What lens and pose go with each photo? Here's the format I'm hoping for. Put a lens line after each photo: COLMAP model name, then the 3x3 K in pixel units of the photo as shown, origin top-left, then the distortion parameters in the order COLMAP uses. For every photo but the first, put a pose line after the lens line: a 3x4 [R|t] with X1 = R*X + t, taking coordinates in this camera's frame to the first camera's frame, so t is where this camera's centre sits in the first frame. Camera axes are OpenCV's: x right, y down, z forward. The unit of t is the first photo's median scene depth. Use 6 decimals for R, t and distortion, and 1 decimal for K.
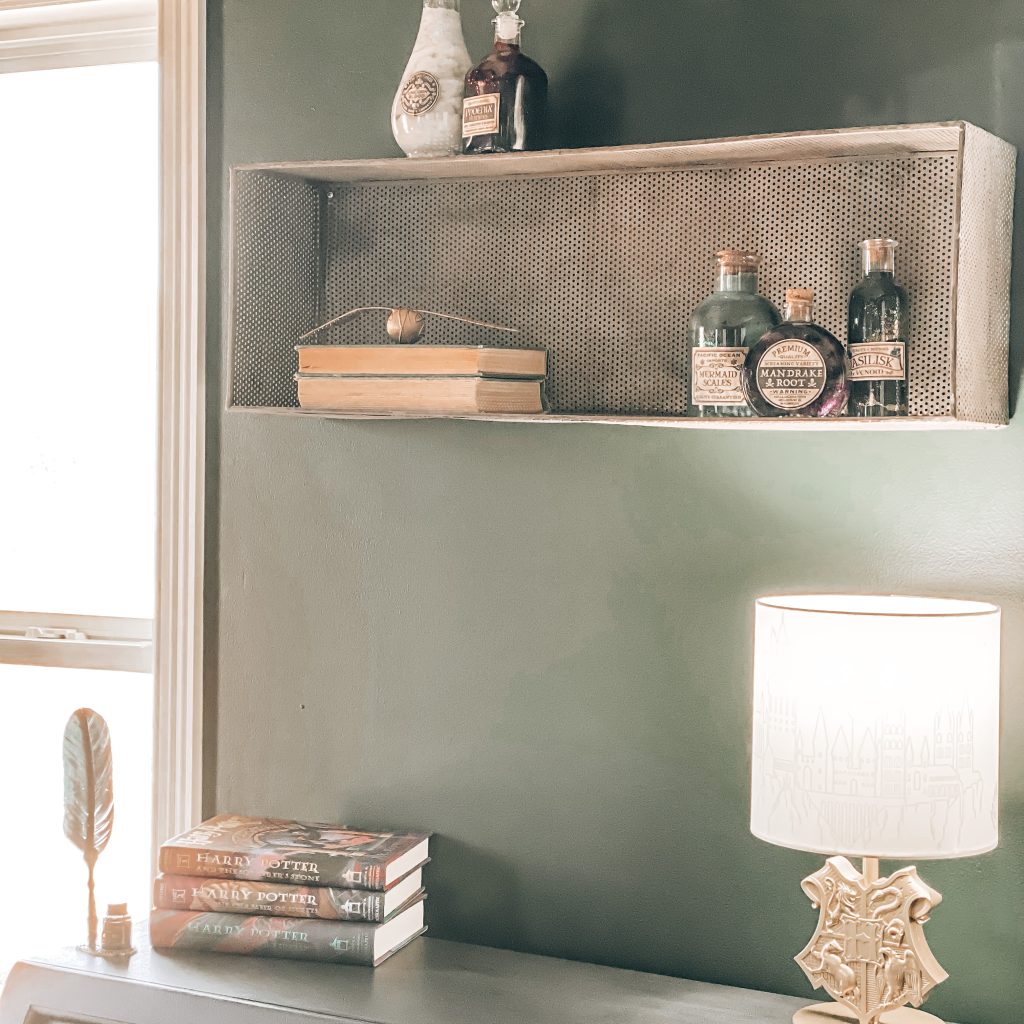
lens RADIAL K [[2056.0, 0, 494.0], [0, 2056.0, 478.5], [0, 0, 1]] dist [0.110641, 0.000000]
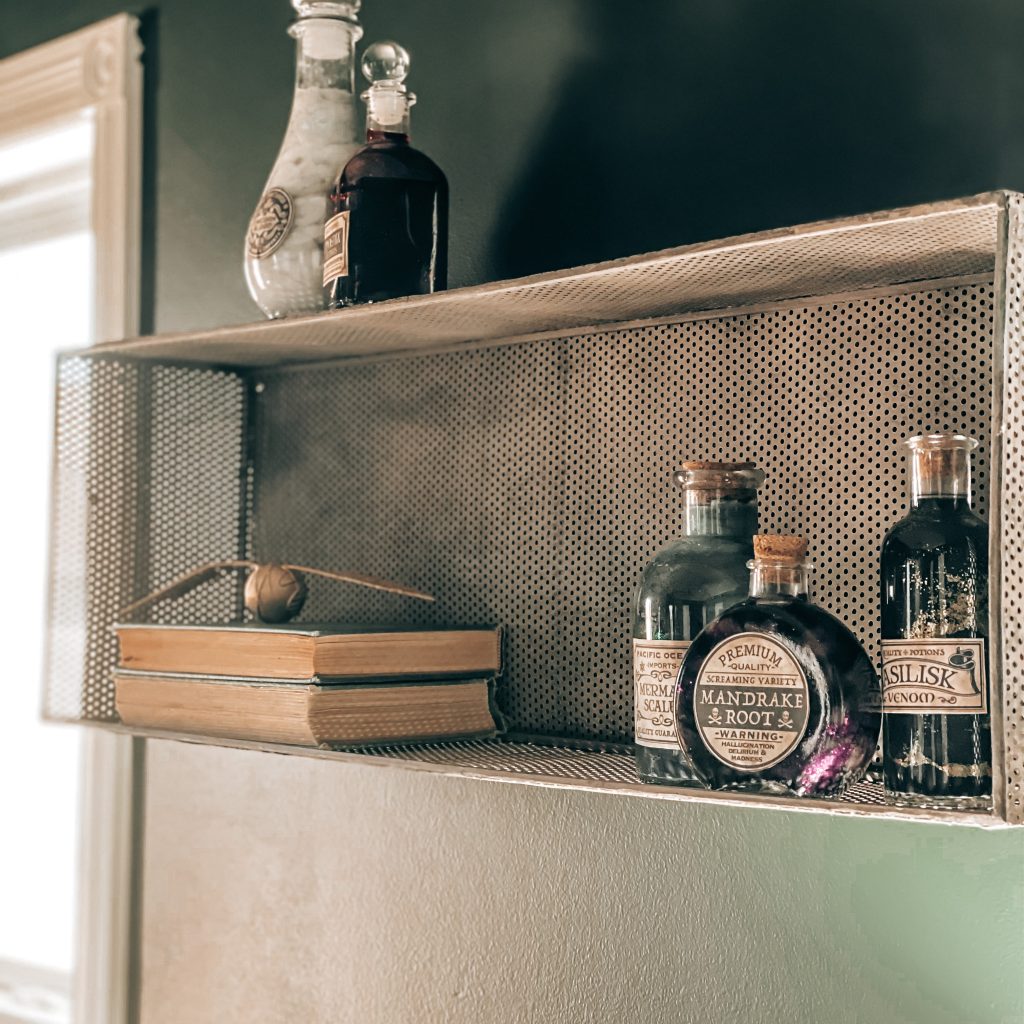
lens RADIAL K [[2056.0, 0, 491.4], [0, 2056.0, 469.6], [0, 0, 1]] dist [0.110641, 0.000000]
pose [[0.943286, -0.028695, -0.330738, 0.244053], [-0.001820, 0.995795, -0.091586, -0.058147], [0.331976, 0.086994, 0.939268, 0.467829]]
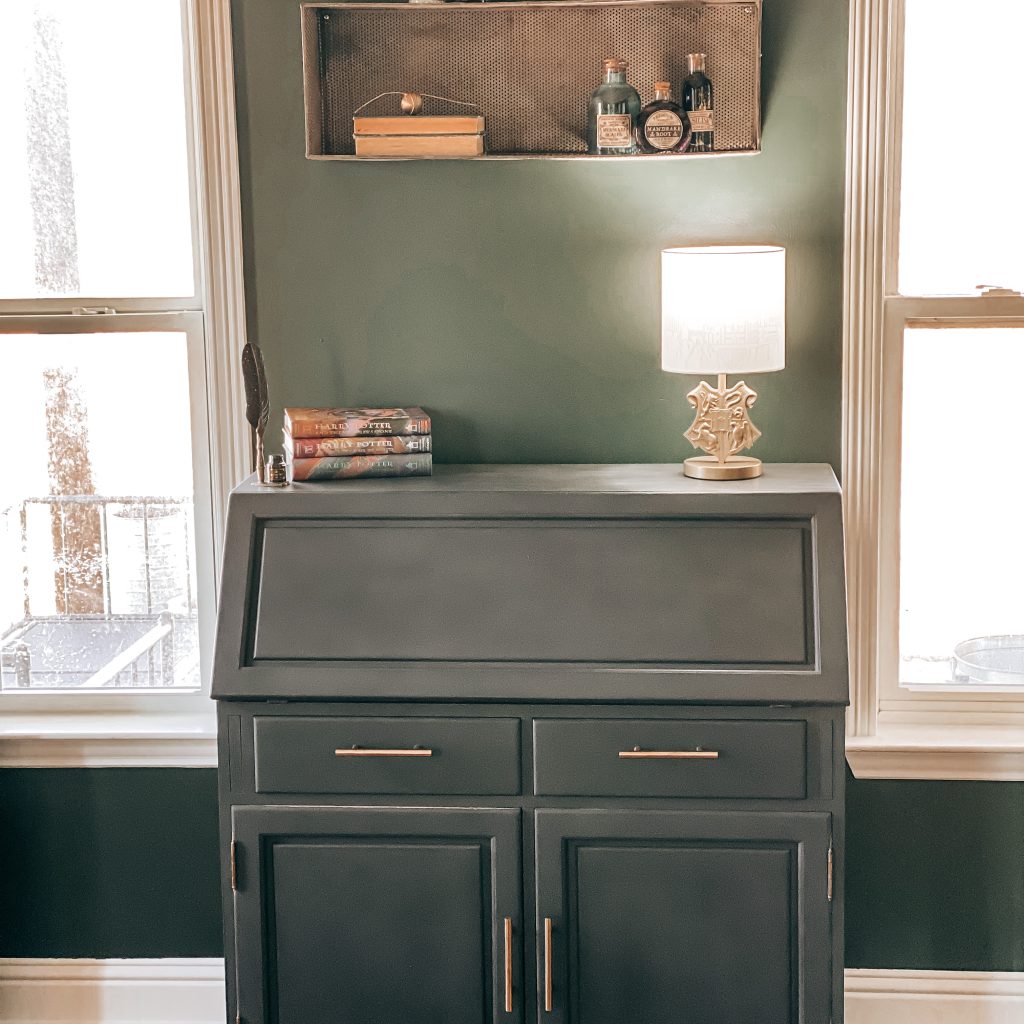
lens RADIAL K [[2056.0, 0, 512.8], [0, 2056.0, 511.5], [0, 0, 1]] dist [0.110641, 0.000000]
pose [[0.909434, -0.103289, 0.402816, -0.735179], [0.038871, 0.985536, 0.164948, -0.022475], [-0.414027, -0.134351, 0.900295, -0.643569]]
